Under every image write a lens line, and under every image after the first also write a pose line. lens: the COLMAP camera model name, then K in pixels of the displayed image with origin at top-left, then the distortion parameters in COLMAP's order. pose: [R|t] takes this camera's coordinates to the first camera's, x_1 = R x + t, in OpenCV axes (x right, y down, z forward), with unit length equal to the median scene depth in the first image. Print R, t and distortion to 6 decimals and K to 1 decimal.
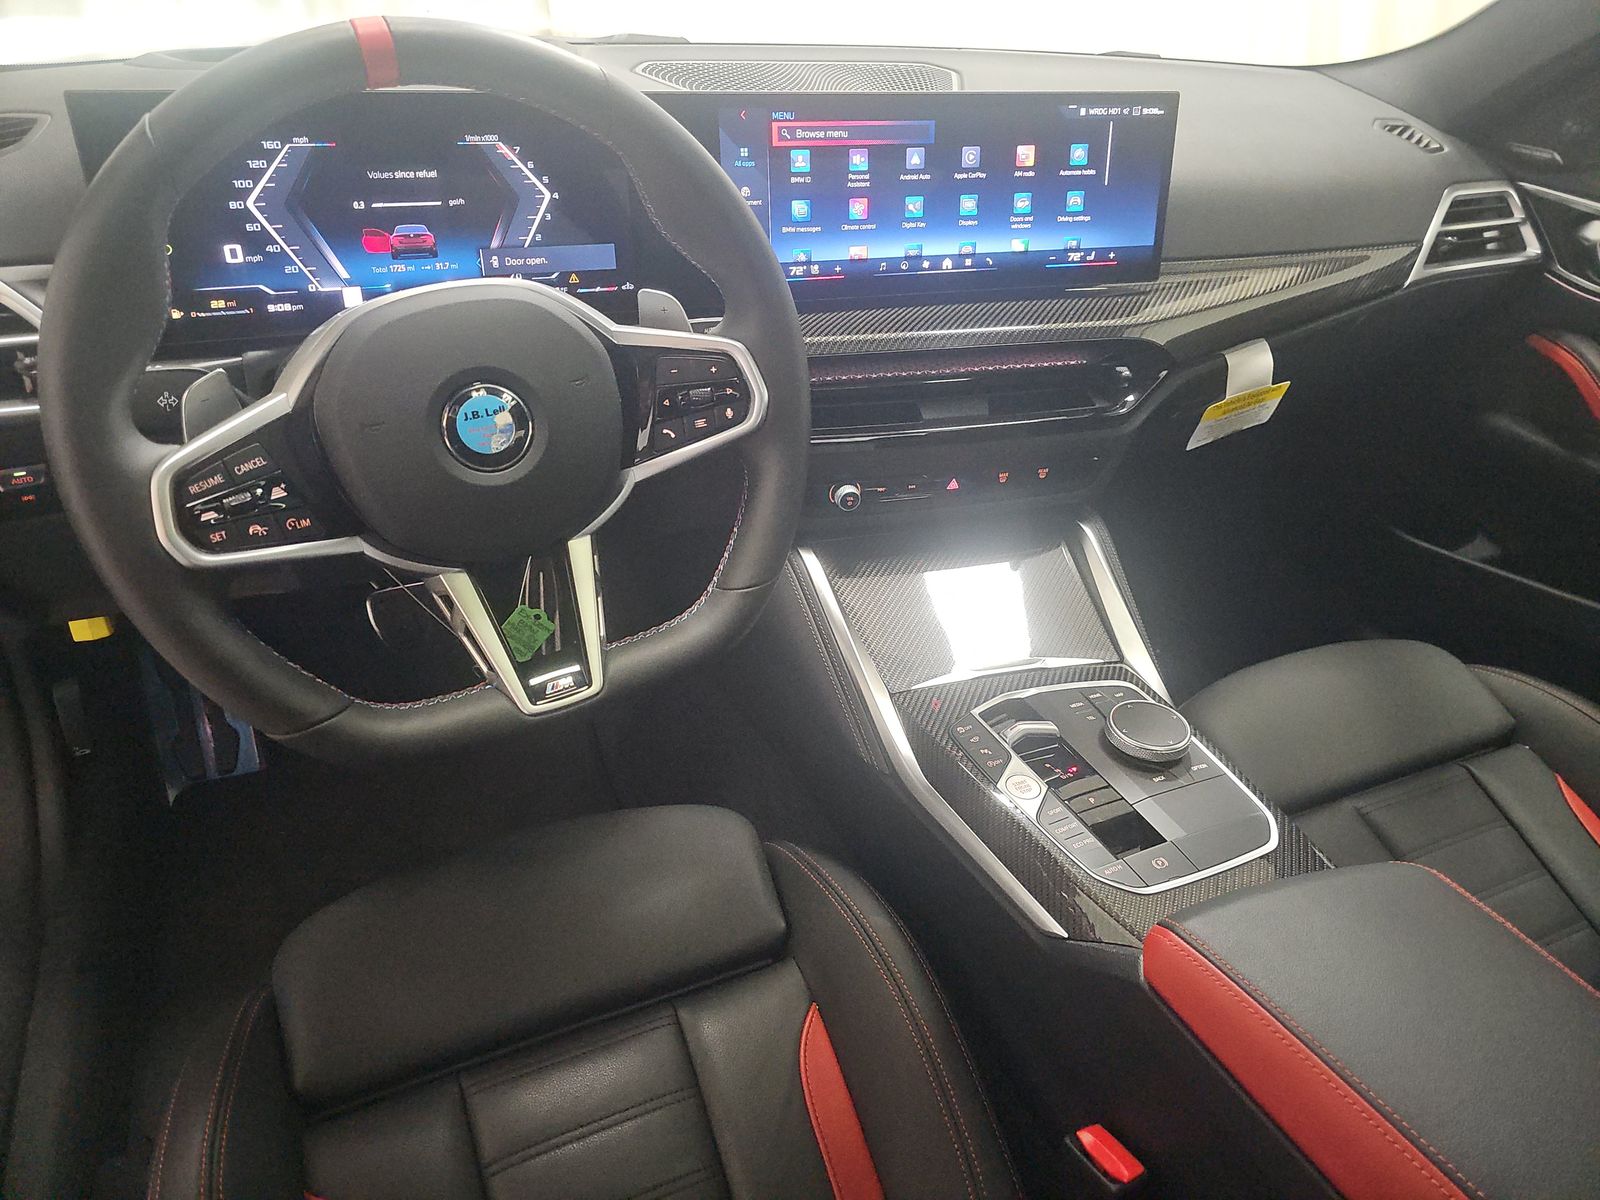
lens RADIAL K [[1055.5, 0, 800.0], [0, 1055.5, 600.0], [0, 0, 1]] dist [0.062247, -0.060712]
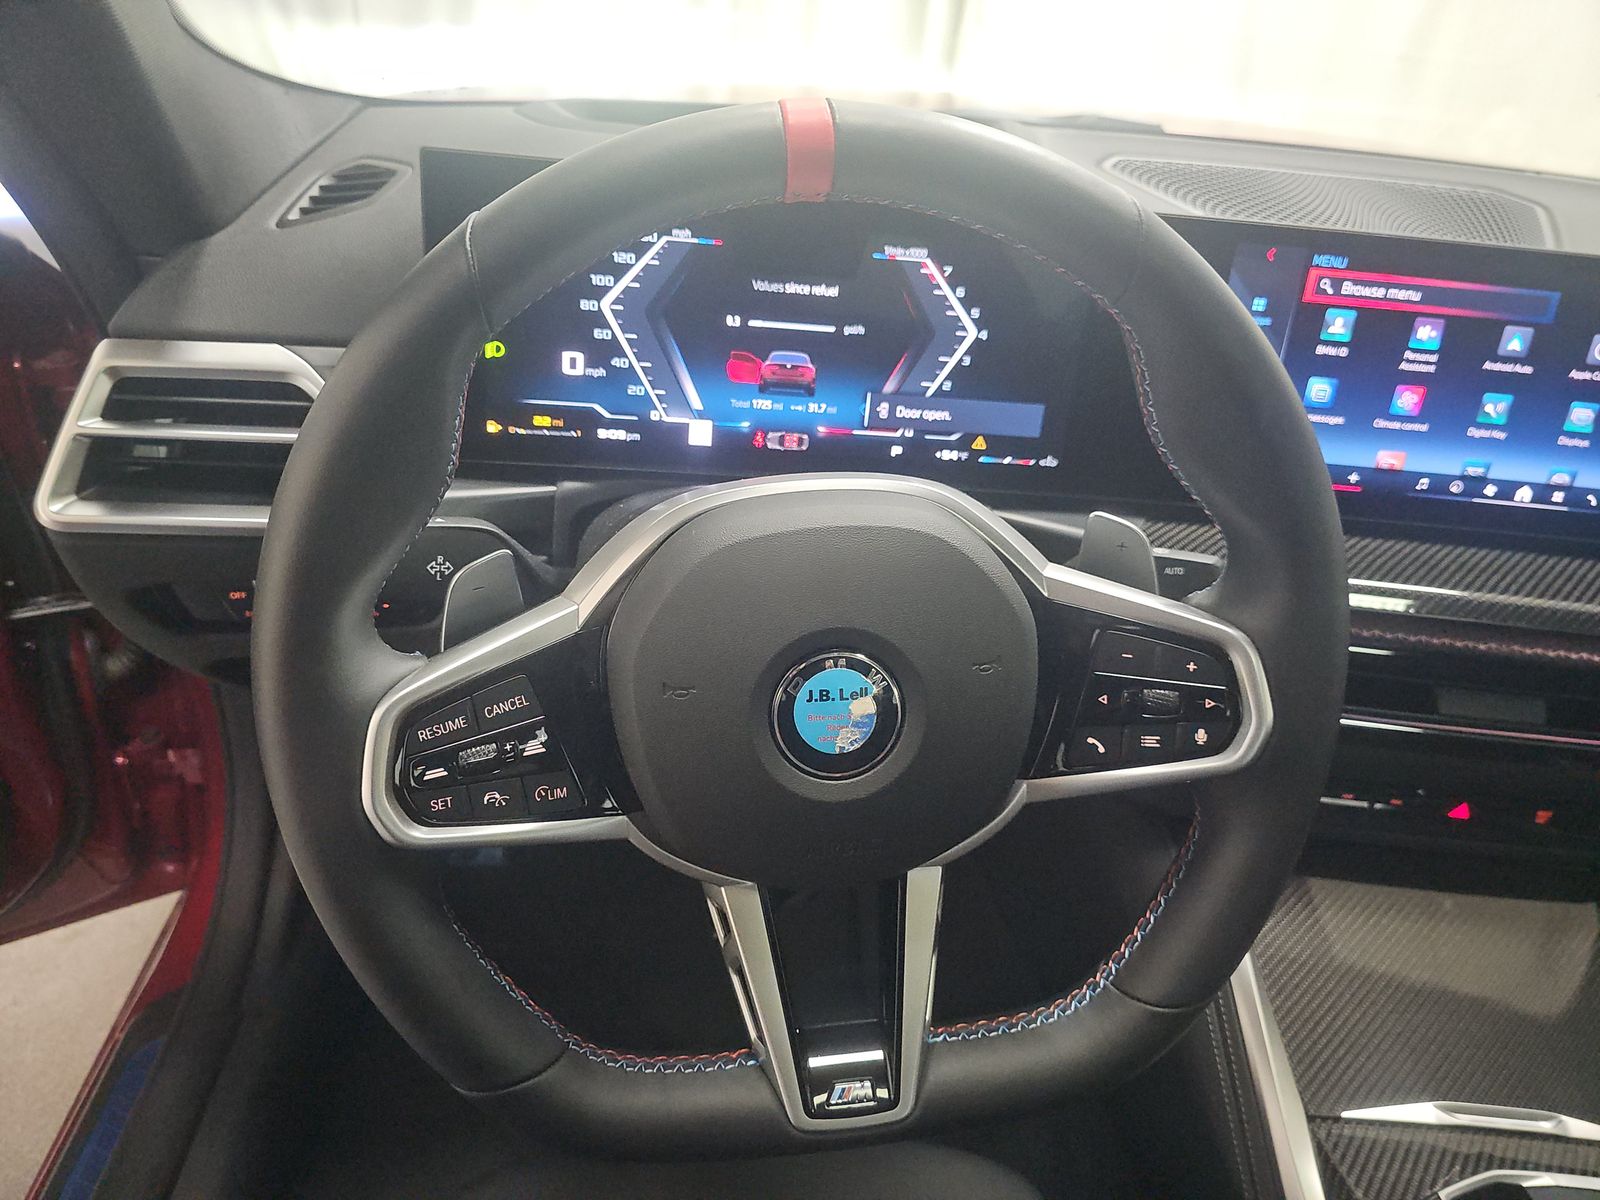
lens RADIAL K [[1095.3, 0, 799.0], [0, 1095.3, 635.8], [0, 0, 1]] dist [0.053632, -0.066708]
pose [[0.943945, 0.209439, -0.255155, -0.120305], [-0.216759, 0.976225, -0.000583, -0.159824], [0.248966, 0.055857, 0.966900, 0.263406]]
